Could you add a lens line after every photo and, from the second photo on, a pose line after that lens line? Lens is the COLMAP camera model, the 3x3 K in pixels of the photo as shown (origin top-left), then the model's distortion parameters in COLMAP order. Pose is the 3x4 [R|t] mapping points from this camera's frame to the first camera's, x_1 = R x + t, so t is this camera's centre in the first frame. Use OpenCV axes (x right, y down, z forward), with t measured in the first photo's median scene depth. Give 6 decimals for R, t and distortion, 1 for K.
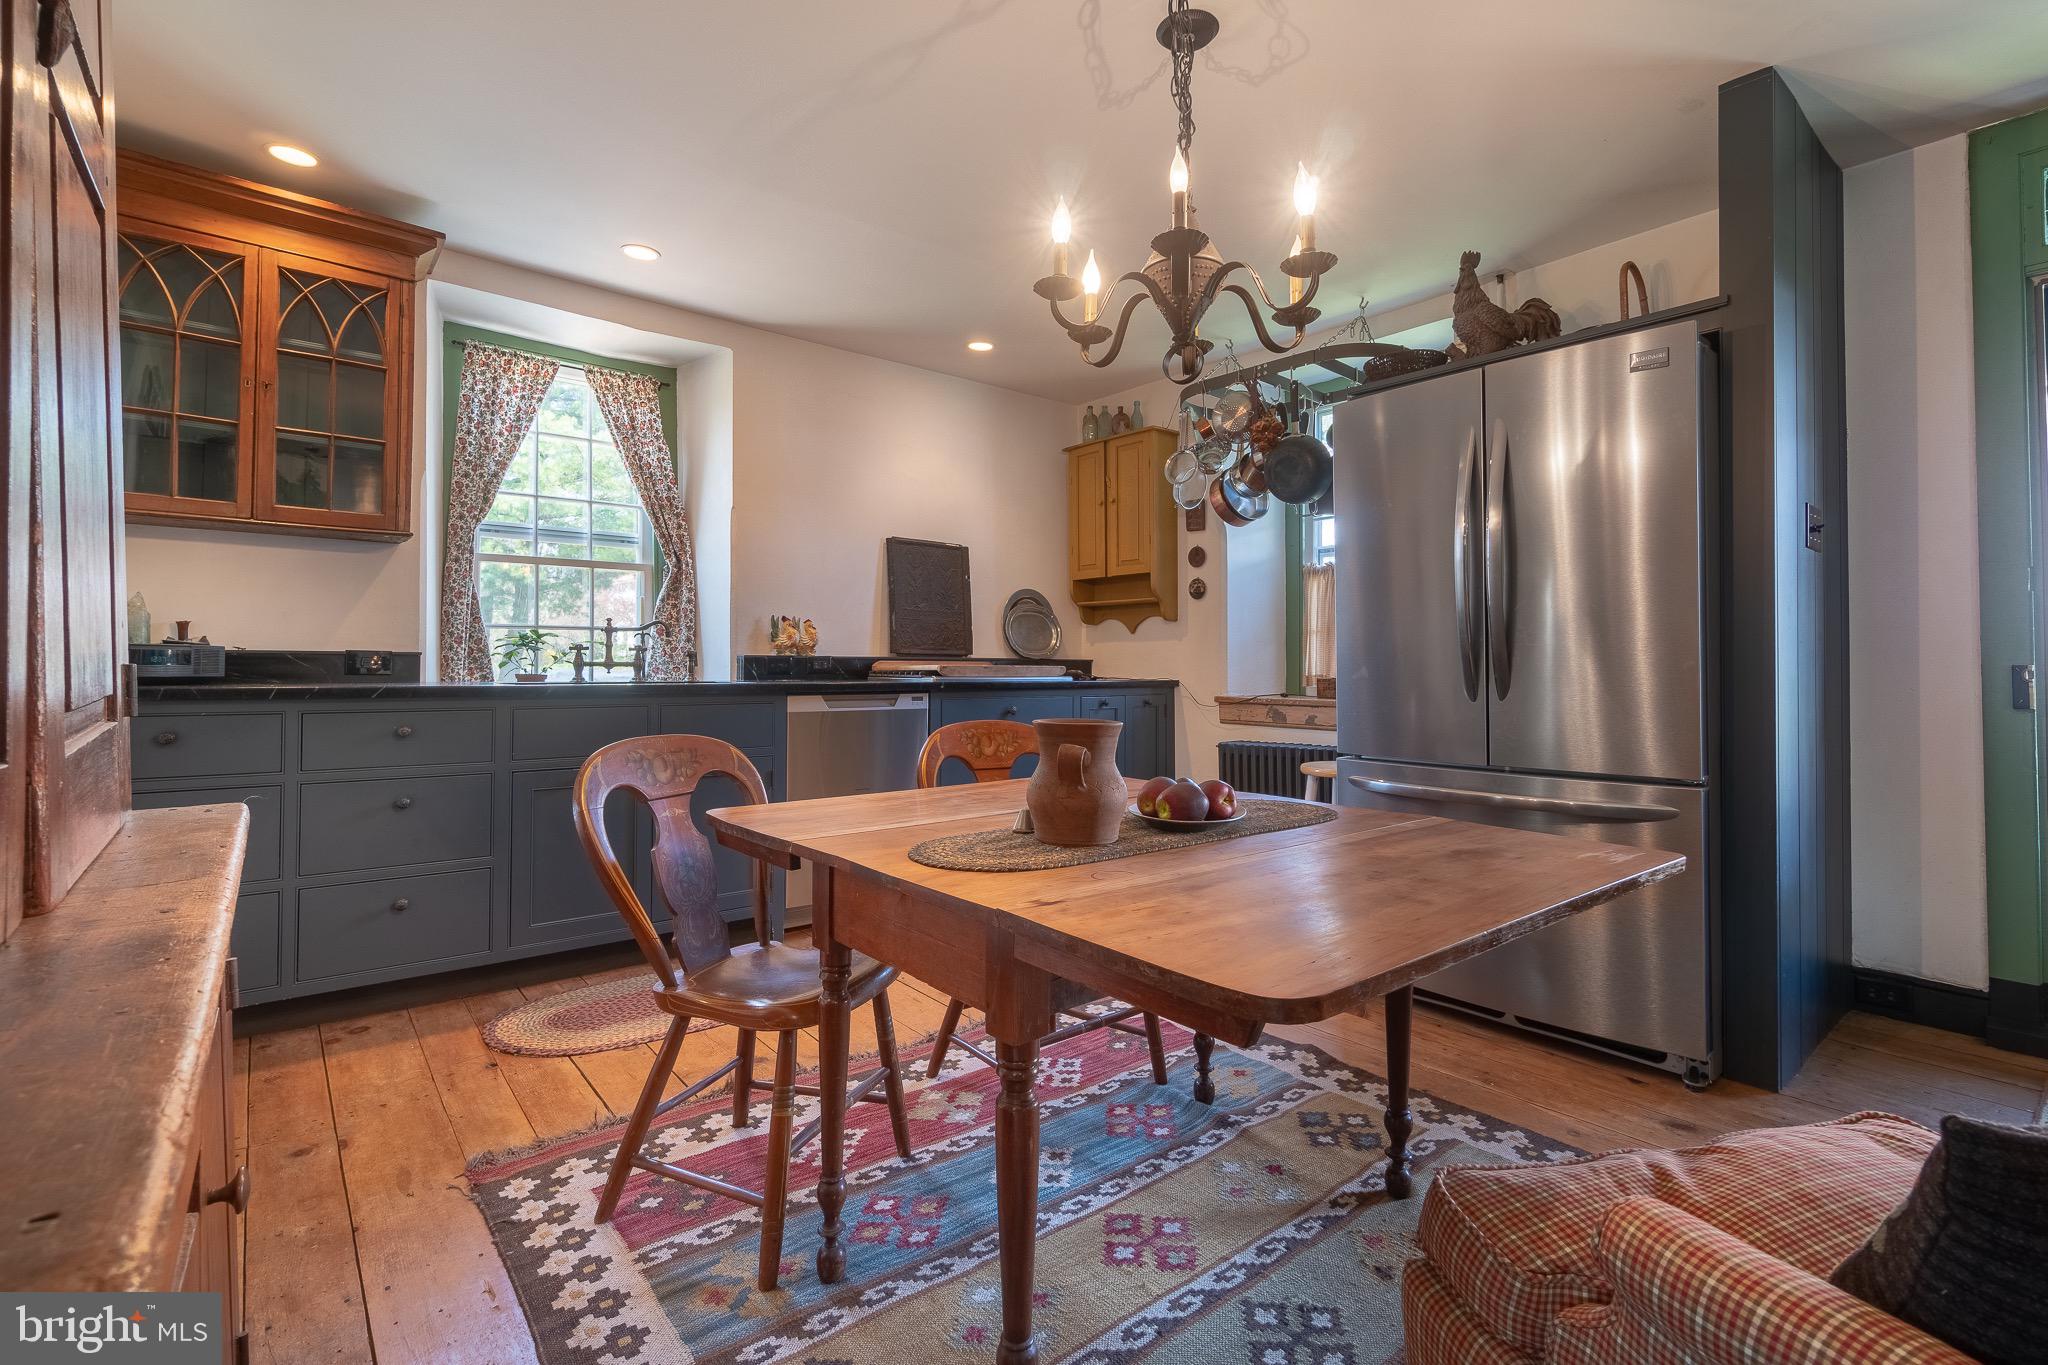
lens RADIAL K [[910.5, 0, 1019.8], [0, 910.5, 651.5], [0, 0, 1]] dist [-0.002492, -0.000431]
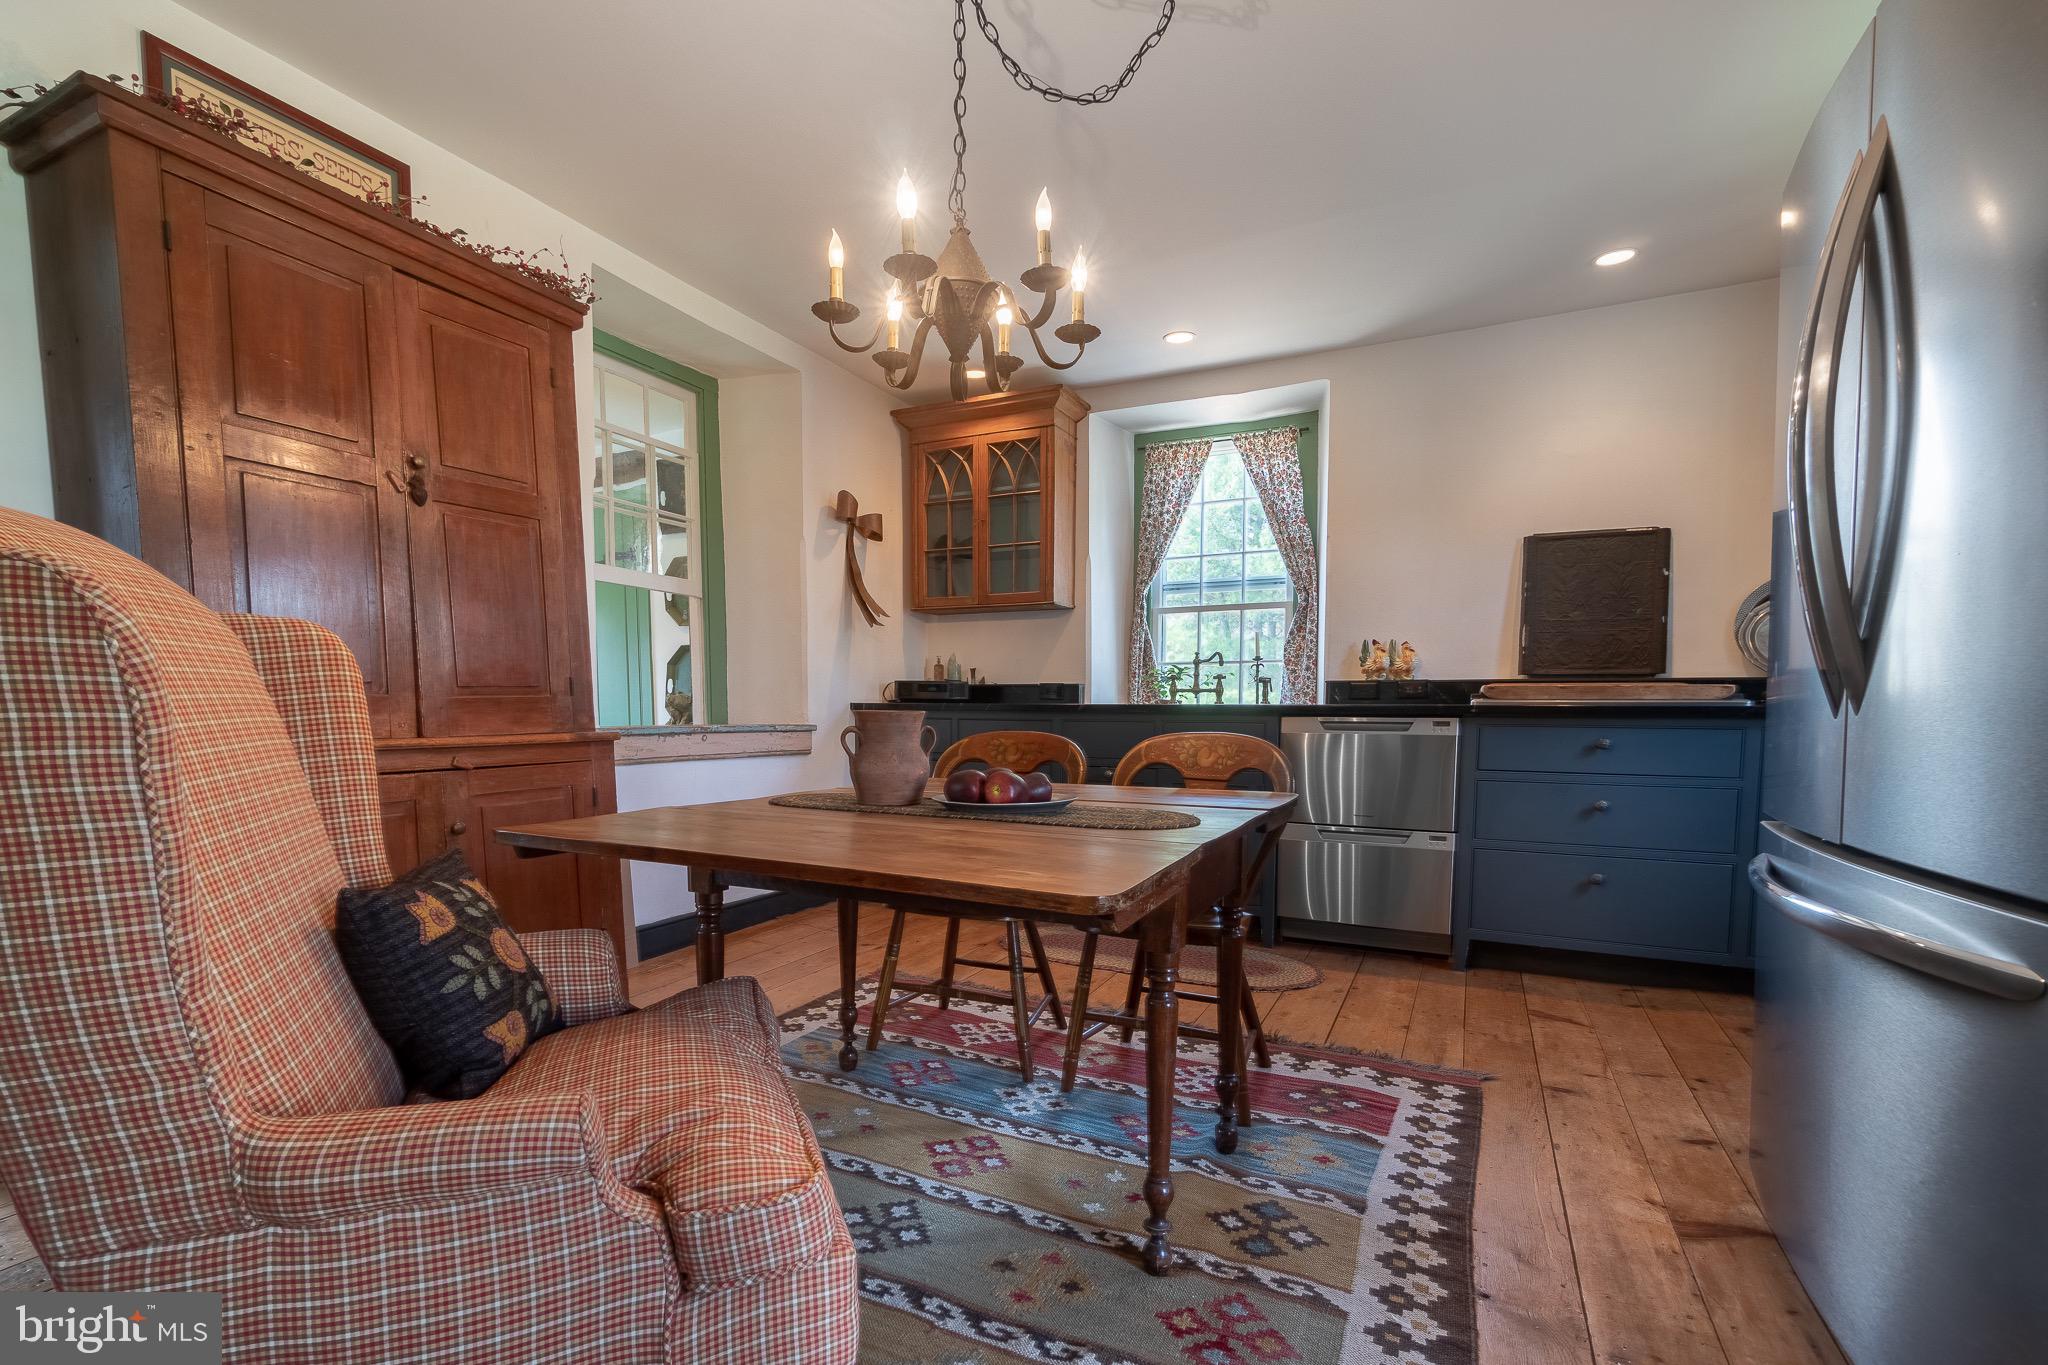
lens RADIAL K [[921.3, 0, 1024.5], [0, 921.3, 778.6], [0, 0, 1]] dist [-0.001531, -0.000249]
pose [[0.418886, 0.066813, -0.905578, 0.578430], [0.013329, 0.996730, 0.079703, 0.030529], [0.907941, -0.045457, 0.416625, 0.279056]]
